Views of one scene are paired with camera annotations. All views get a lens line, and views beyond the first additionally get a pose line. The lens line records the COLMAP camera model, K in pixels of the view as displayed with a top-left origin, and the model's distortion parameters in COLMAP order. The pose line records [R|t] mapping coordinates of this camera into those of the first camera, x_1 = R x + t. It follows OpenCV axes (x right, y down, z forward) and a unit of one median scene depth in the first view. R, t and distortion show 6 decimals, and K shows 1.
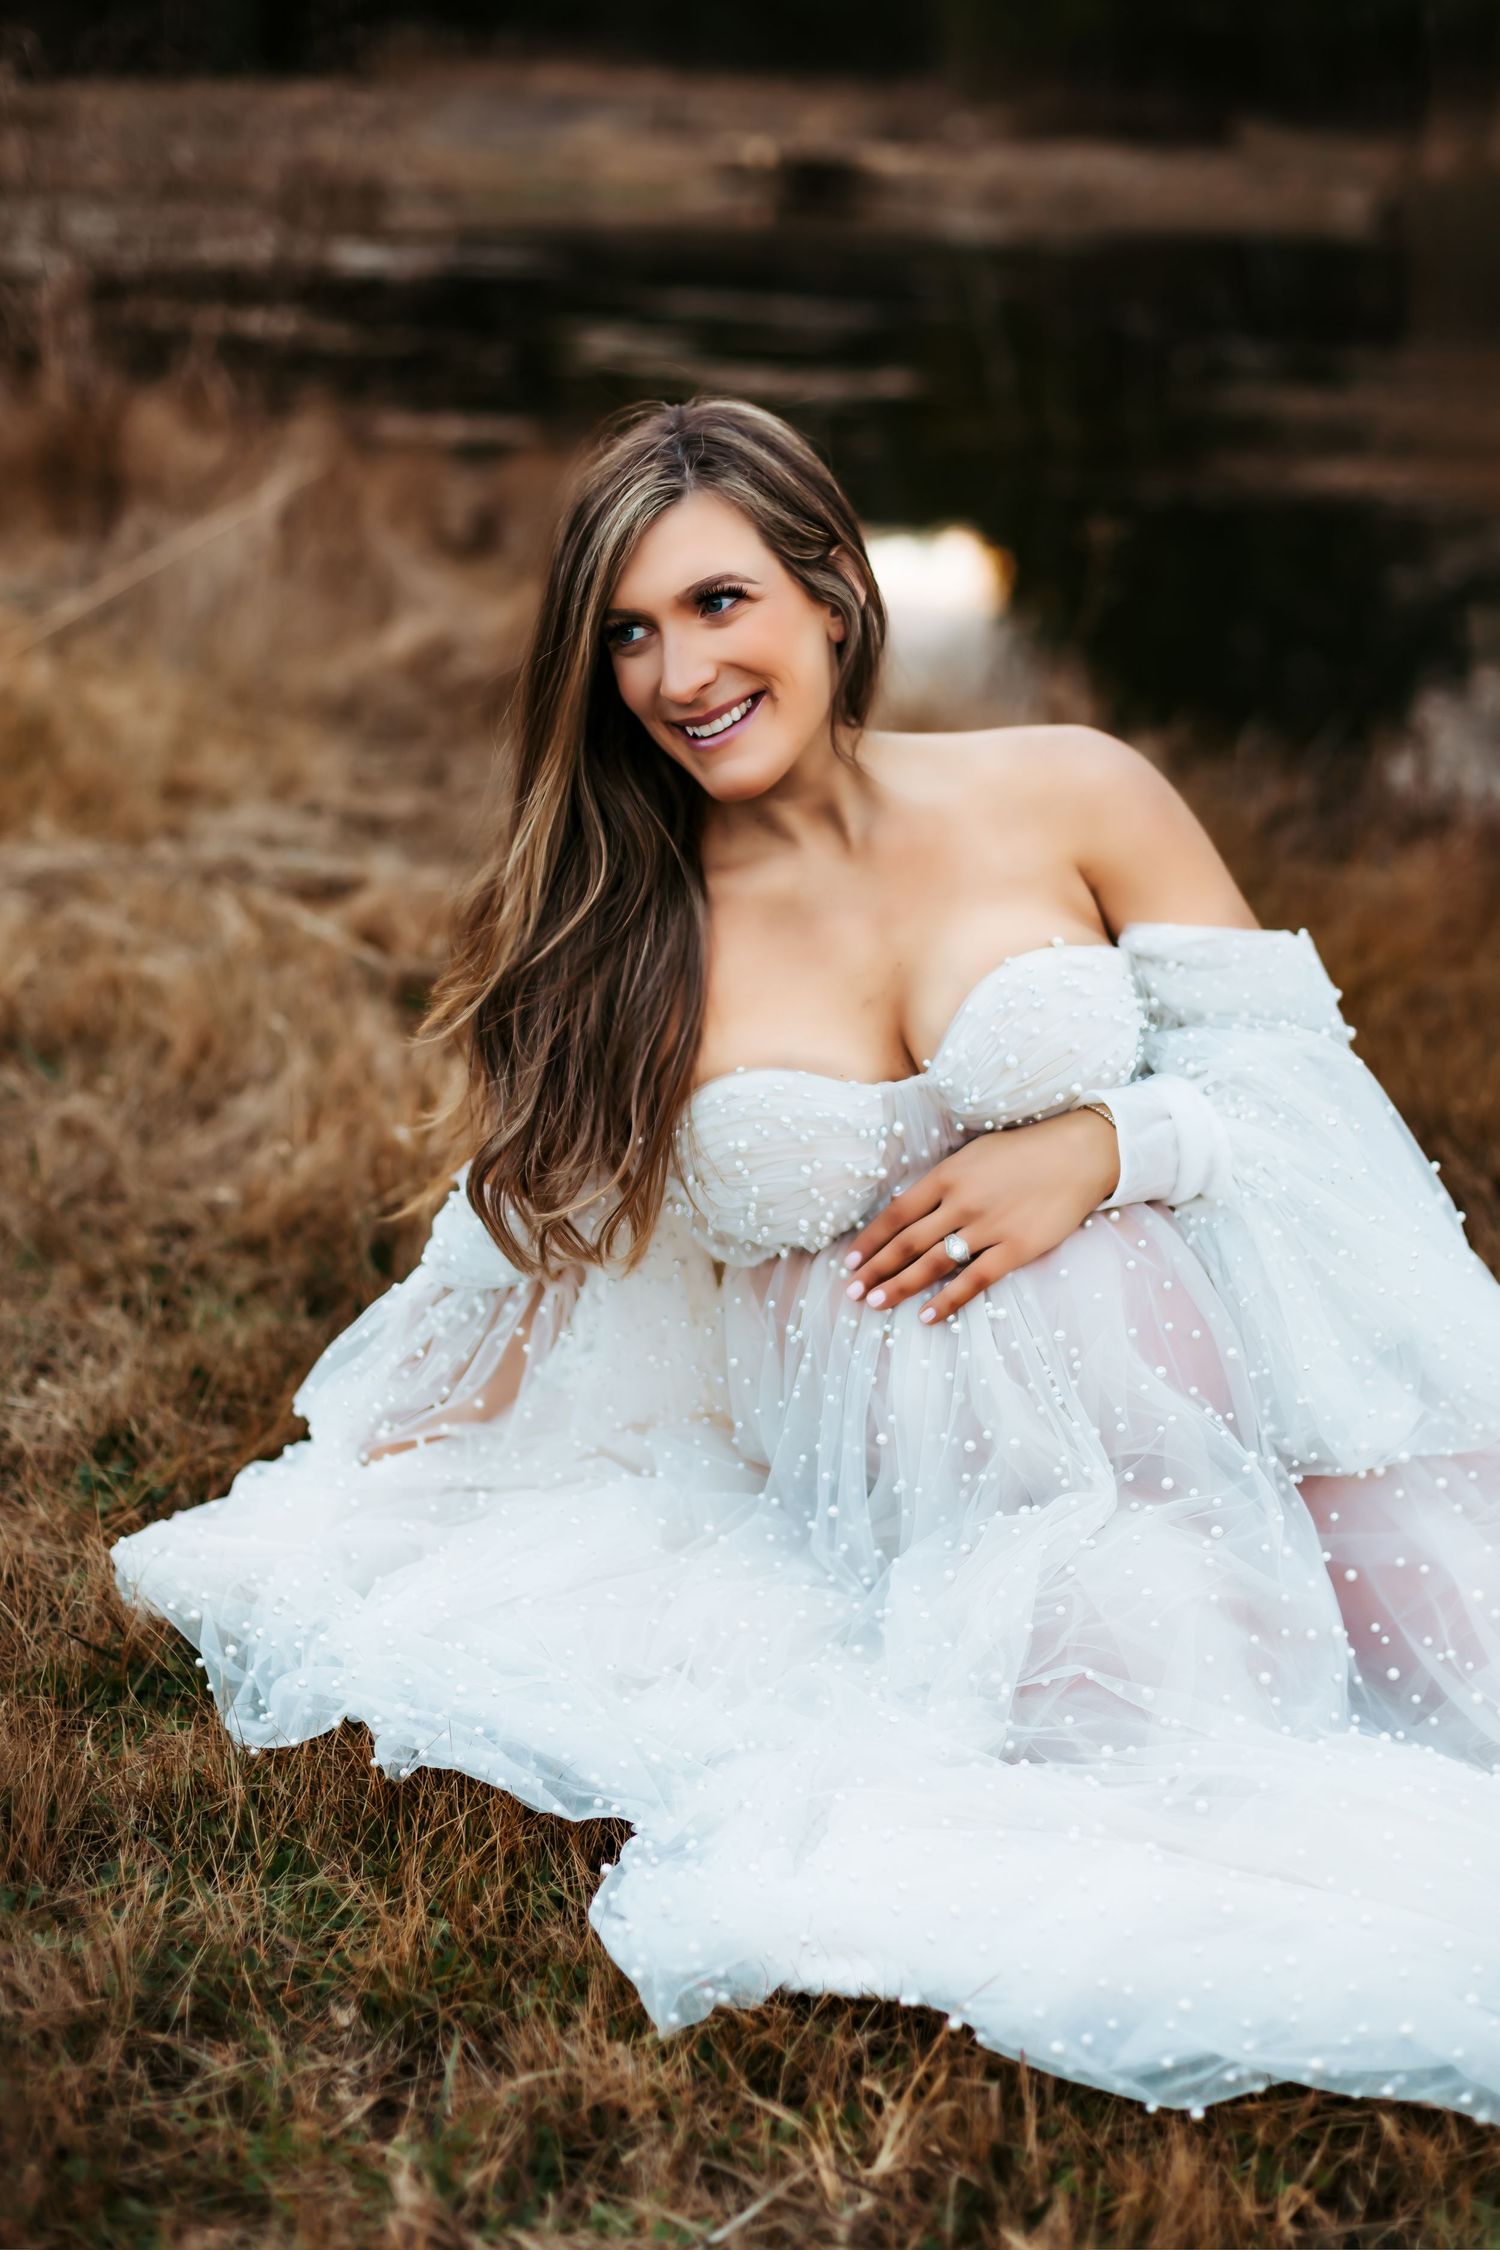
lens RADIAL K [[3305.7, 0, 750.0], [0, 3305.7, 1125.0], [0, 0, 1]] dist [0.028707, -0.003291]
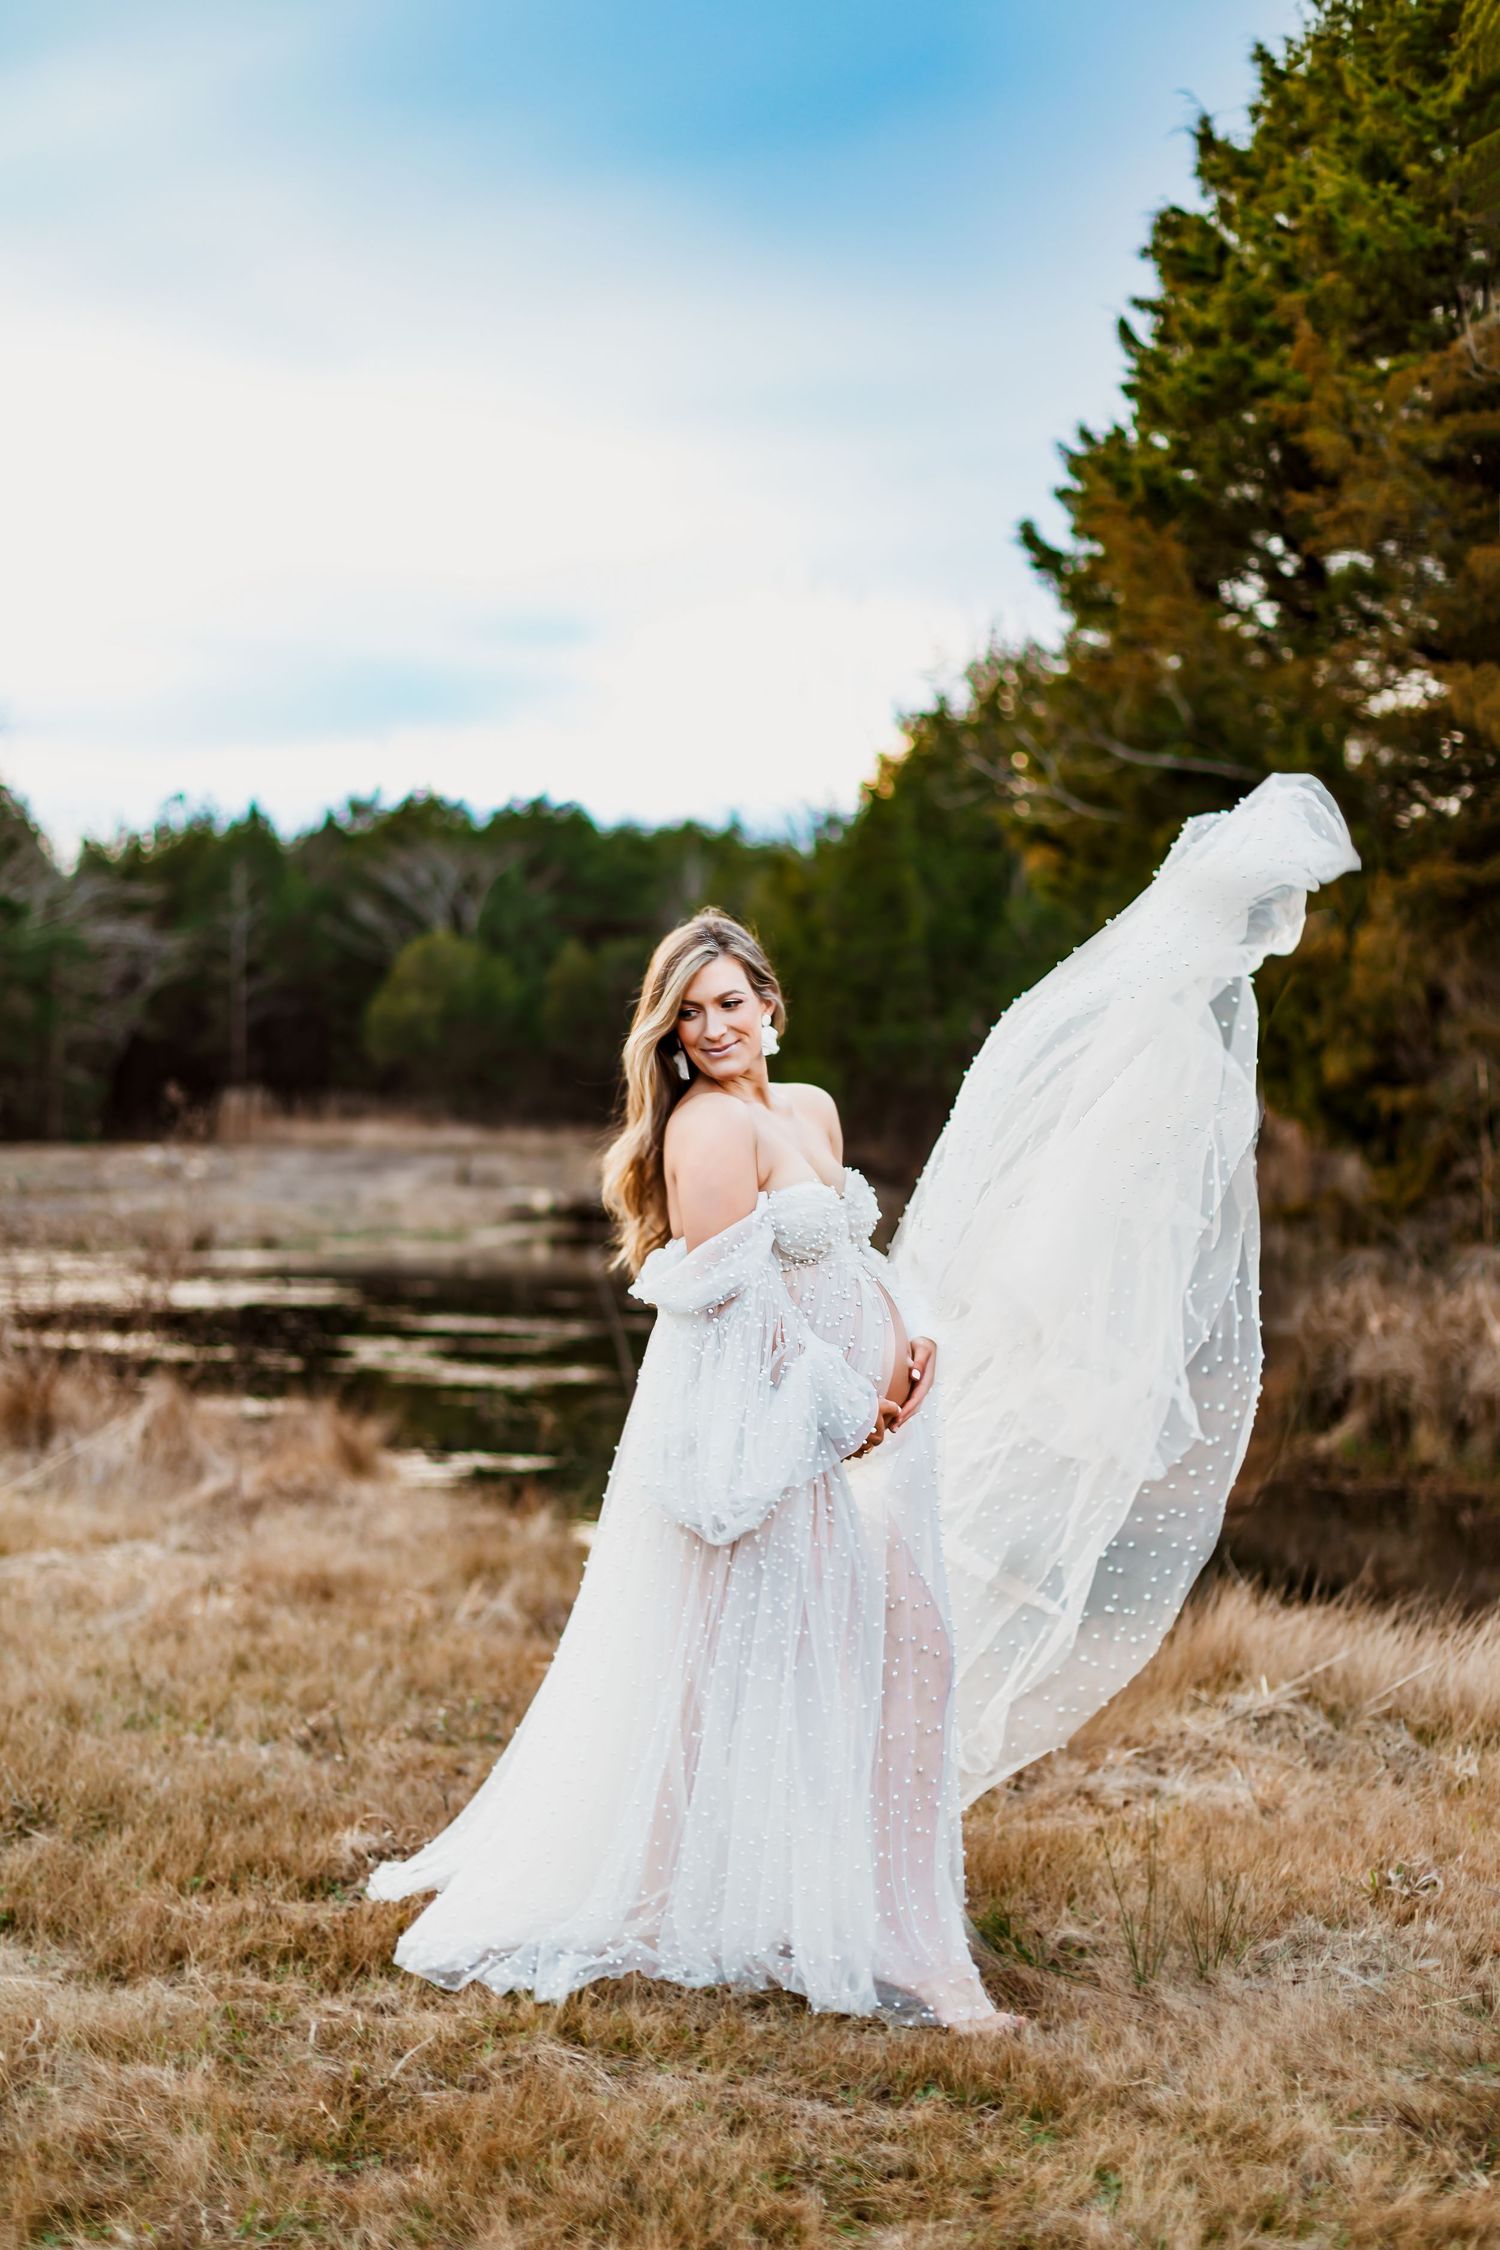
lens RADIAL K [[3305.7, 0, 750.0], [0, 3305.7, 1125.0], [0, 0, 1]] dist [0.028707, -0.003291]
pose [[0.998459, -0.016760, 0.052907, 0.094317], [0.031857, 0.953694, -0.299086, 0.201867], [-0.045445, 0.300311, 0.952758, -0.770225]]
